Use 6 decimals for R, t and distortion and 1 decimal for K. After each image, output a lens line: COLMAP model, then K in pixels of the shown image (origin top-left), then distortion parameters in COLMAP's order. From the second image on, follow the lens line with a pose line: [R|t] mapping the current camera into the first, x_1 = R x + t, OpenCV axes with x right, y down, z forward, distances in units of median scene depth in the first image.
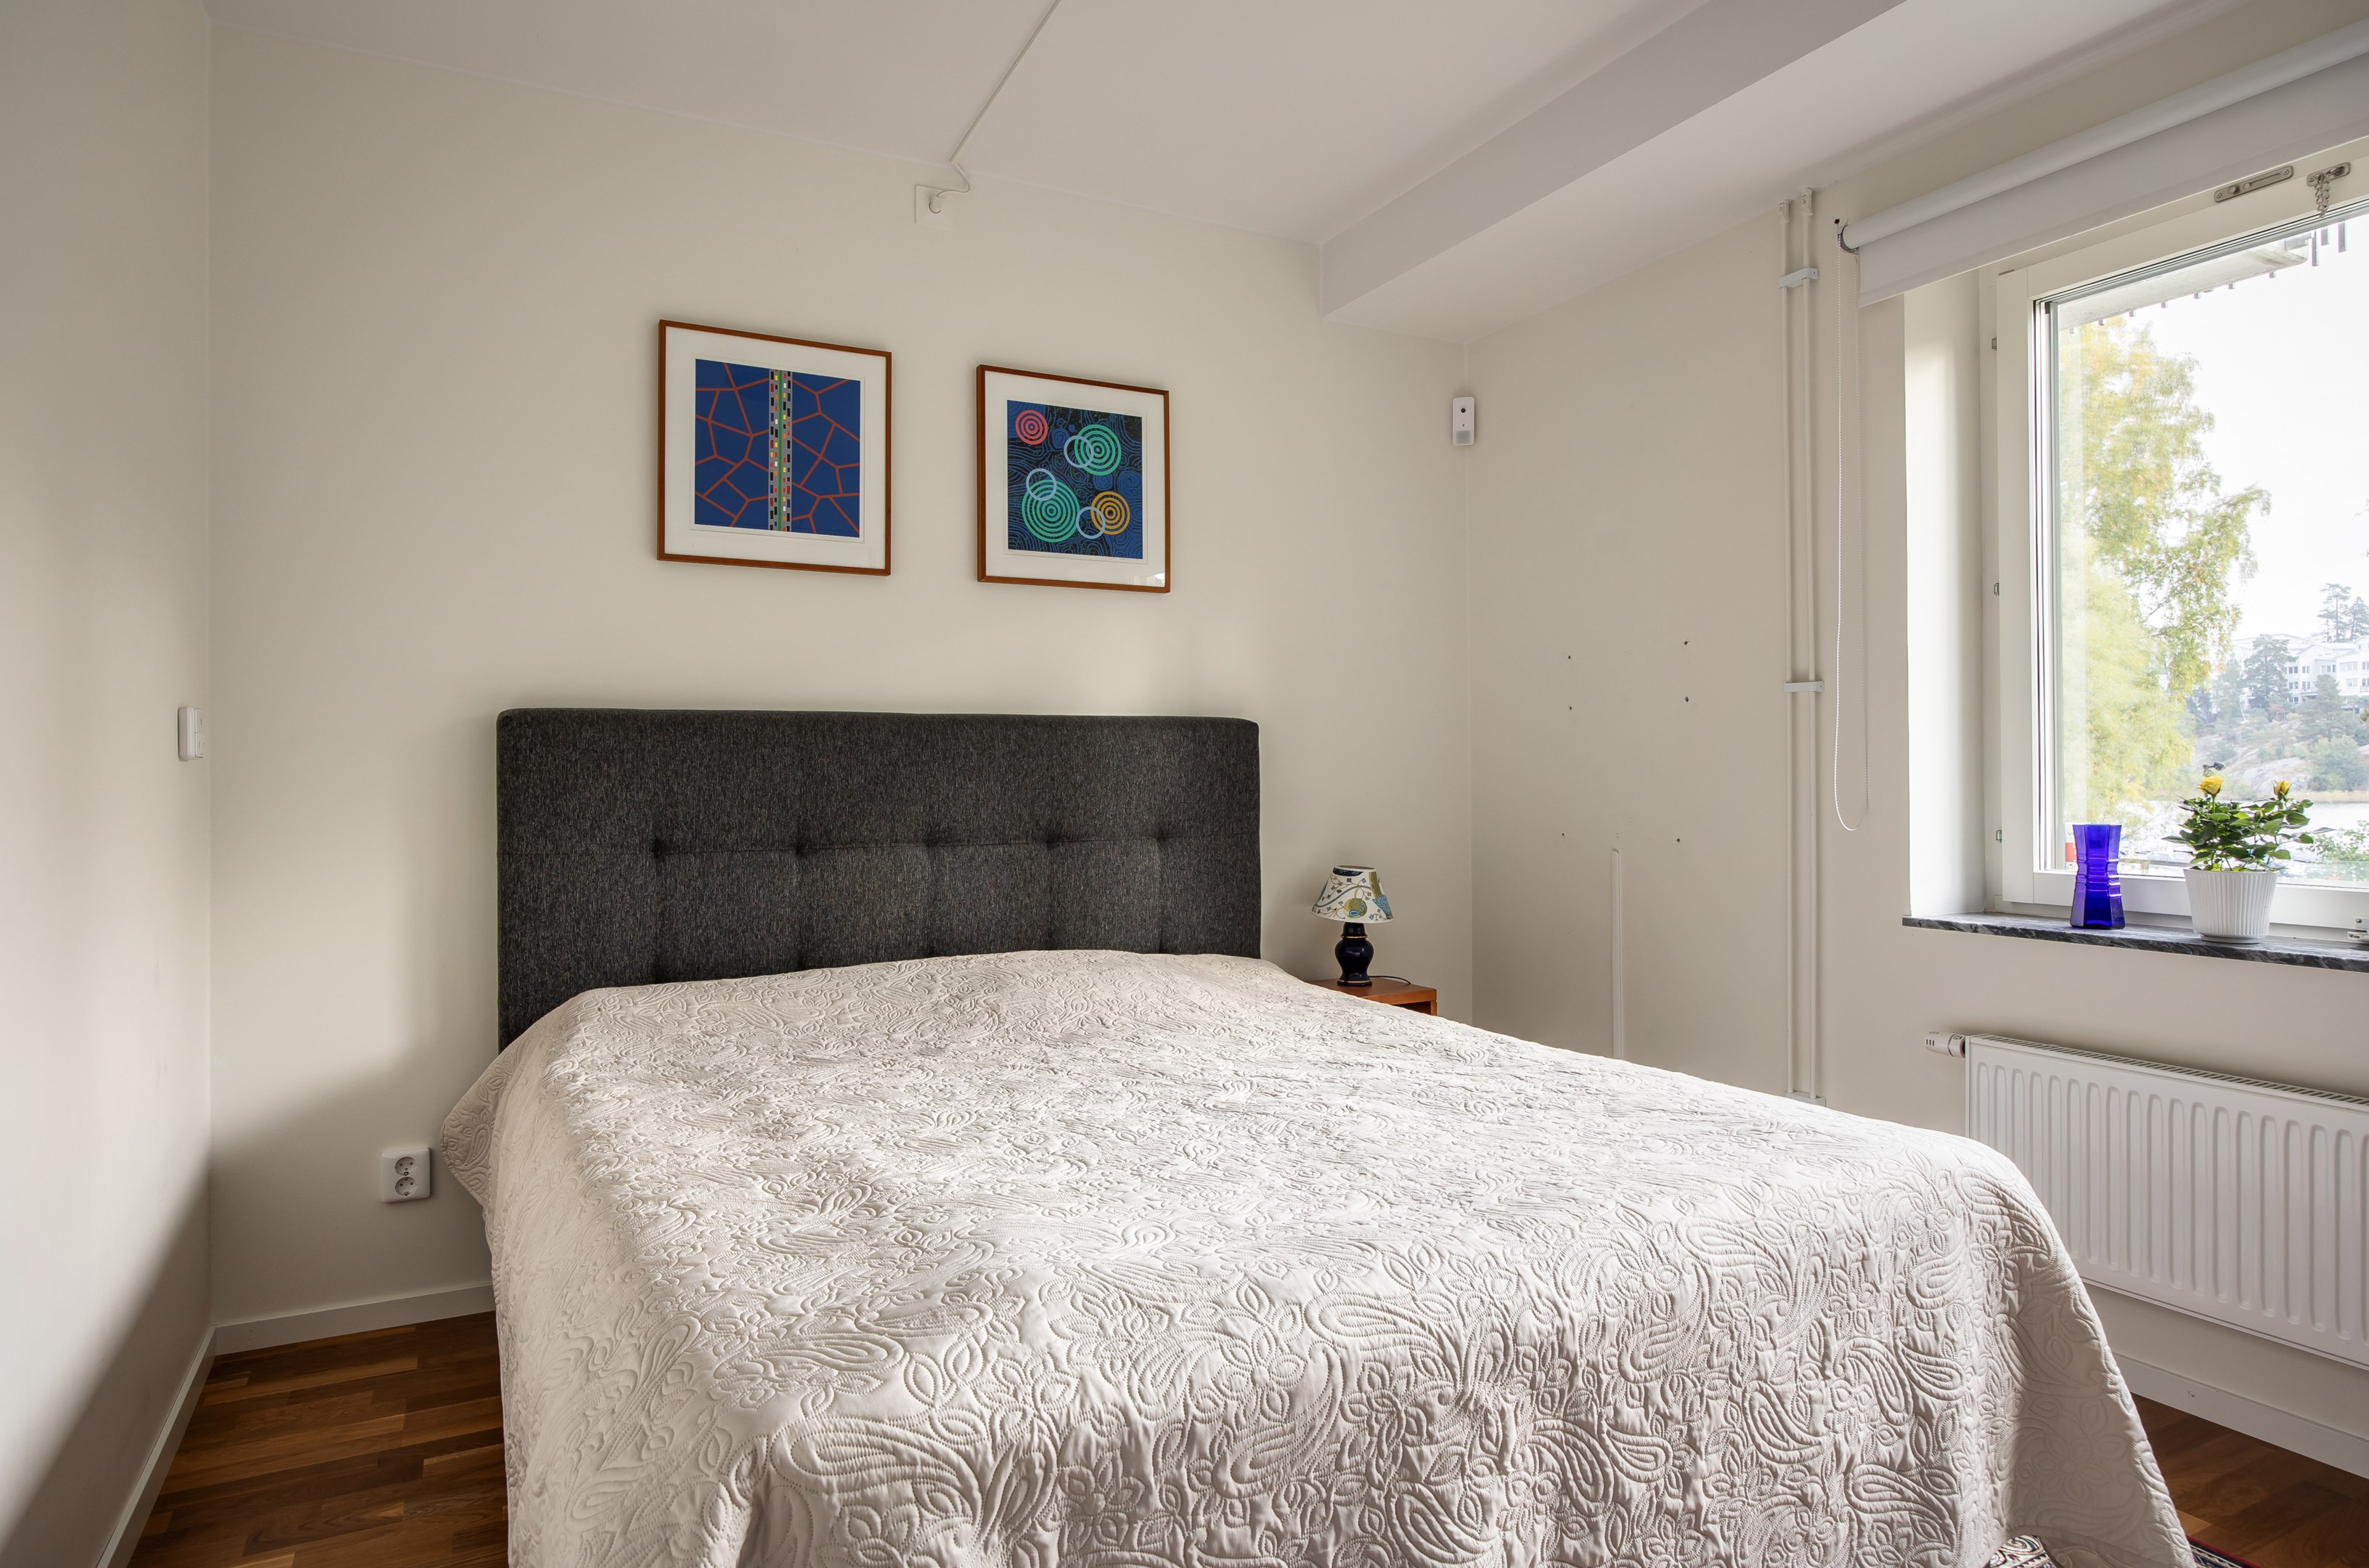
lens RADIAL K [[1366.4, 0, 1183.4], [0, 1366.4, 766.2], [0, 0, 1]] dist [-0.007939, 0.001290]
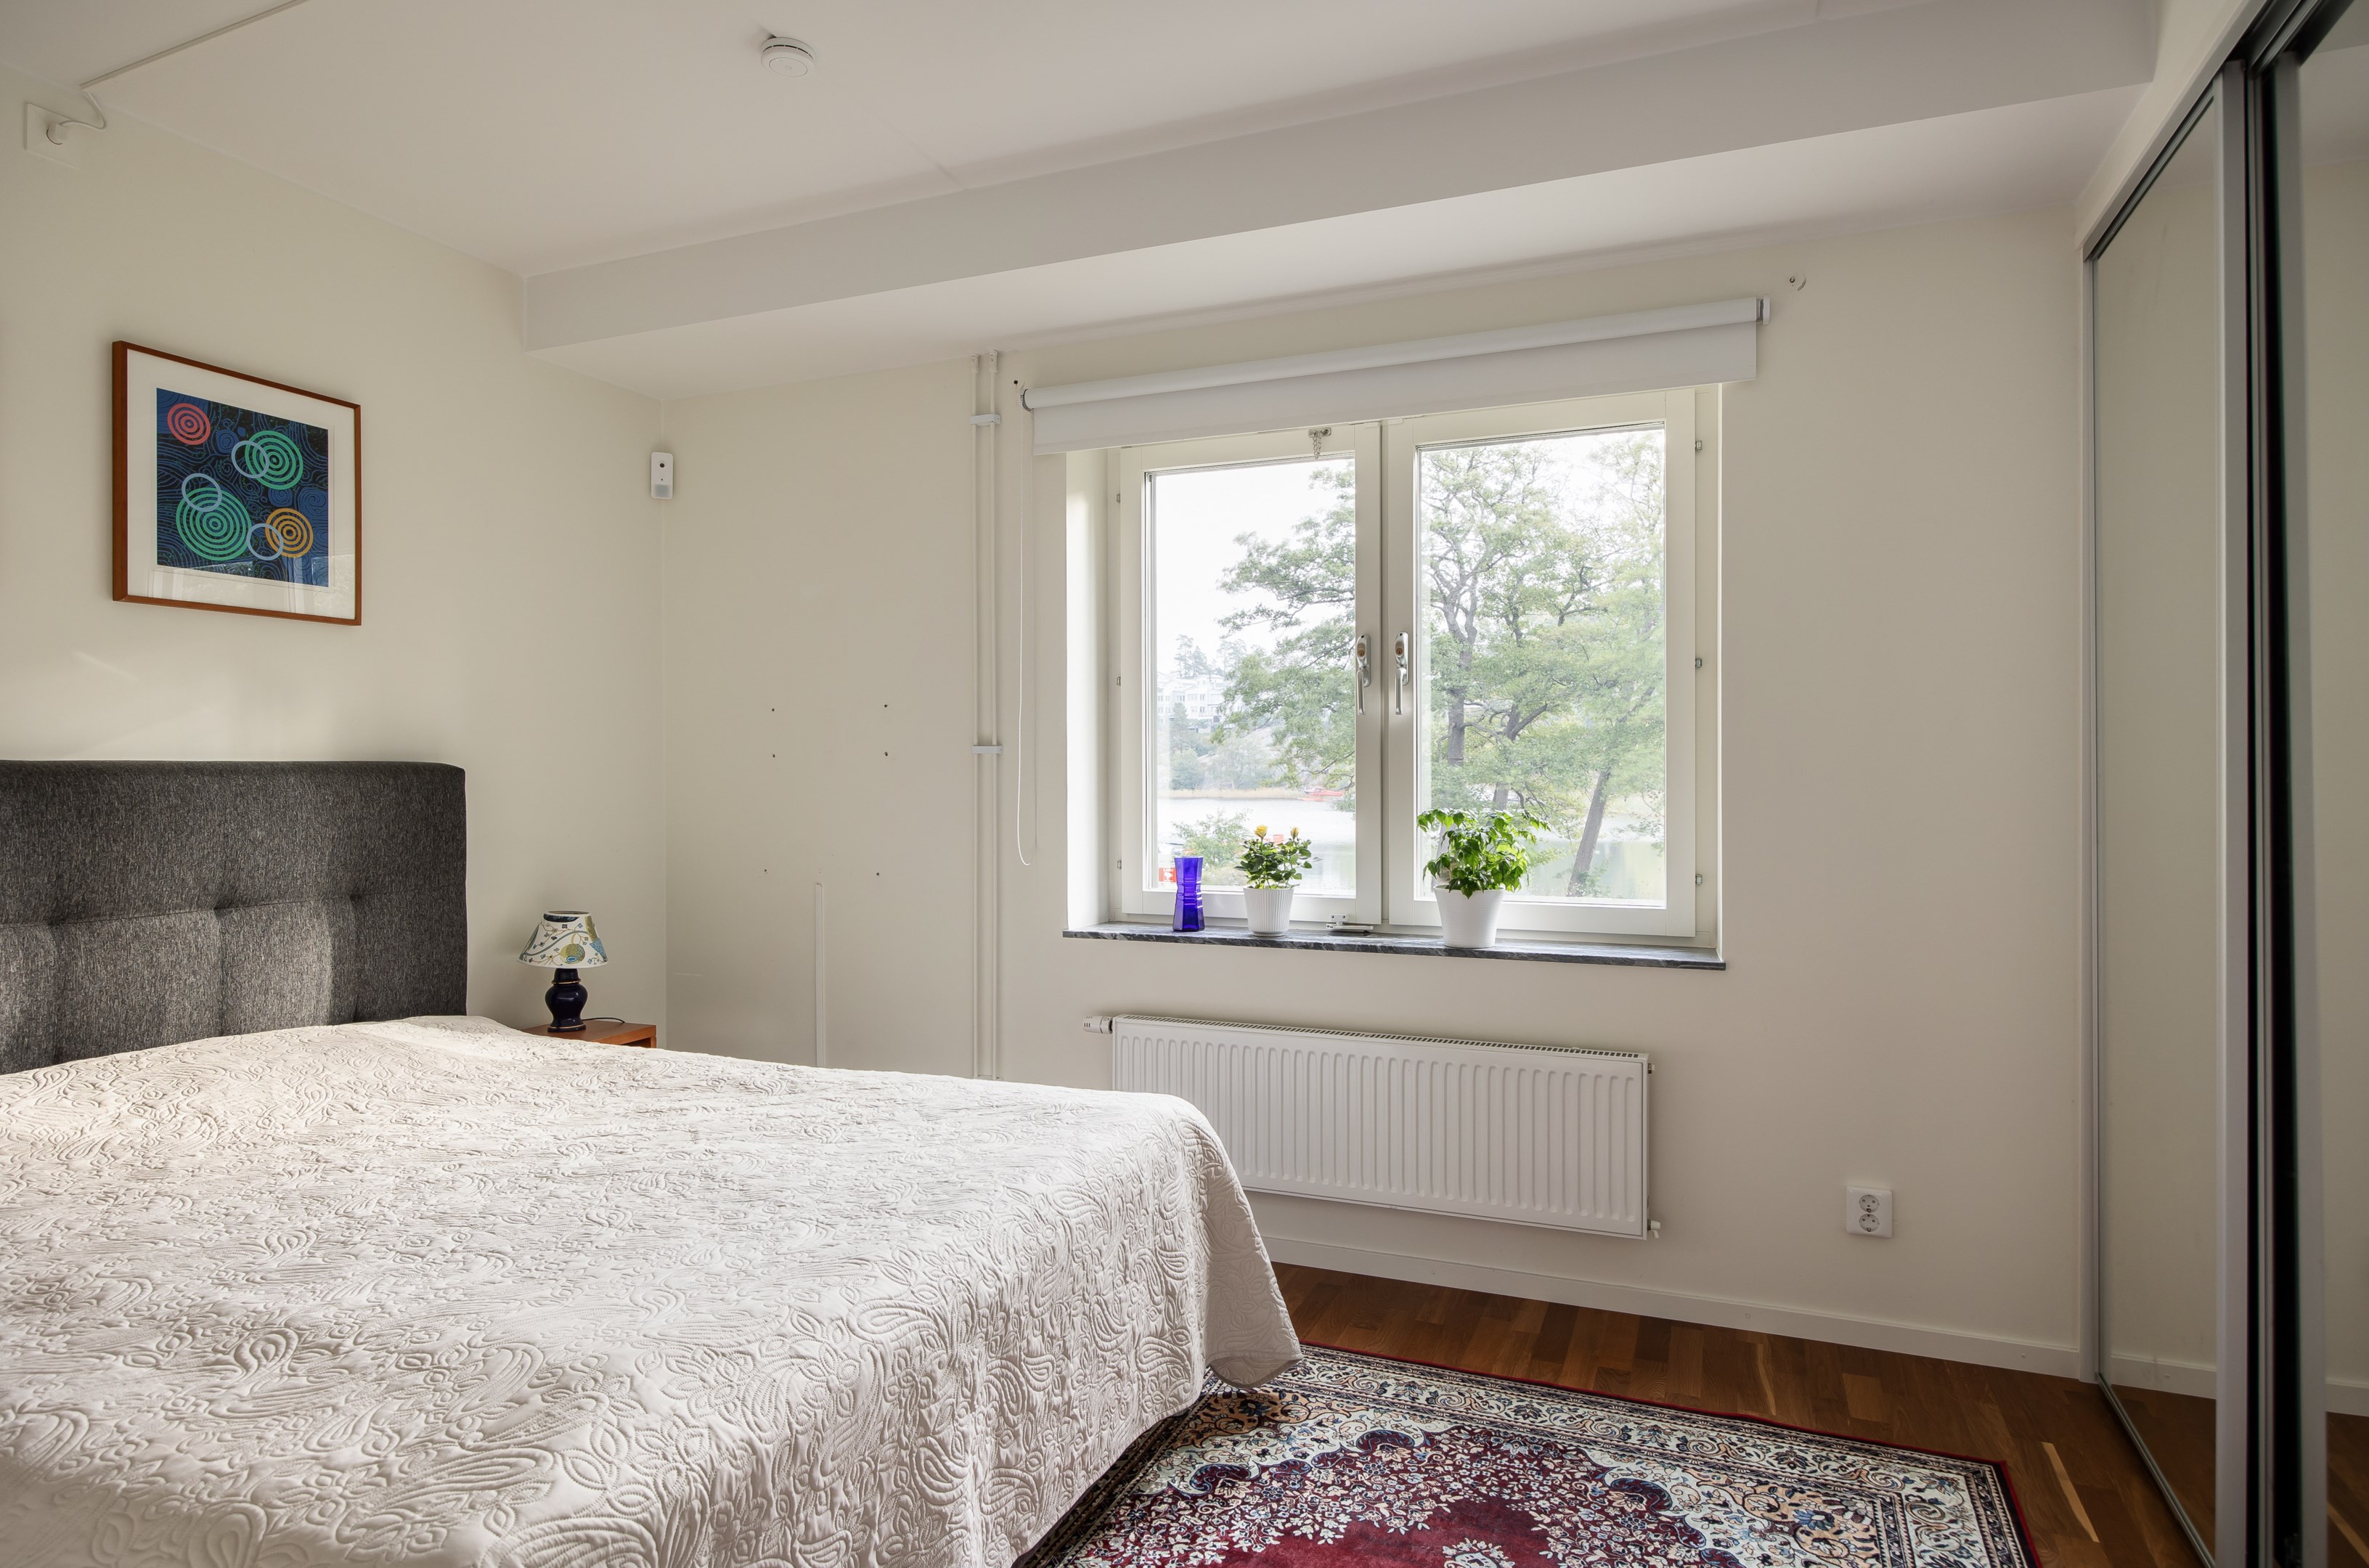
lens RADIAL K [[1317.6, 0, 1180.6], [0, 1317.6, 774.9], [0, 0, 1]] dist [0.001519, -0.002160]
pose [[0.766417, 0.004515, 0.642328, -0.316980], [-0.006807, 0.999976, 0.001093, -0.065202], [-0.642308, -0.005210, 0.766429, -0.060441]]
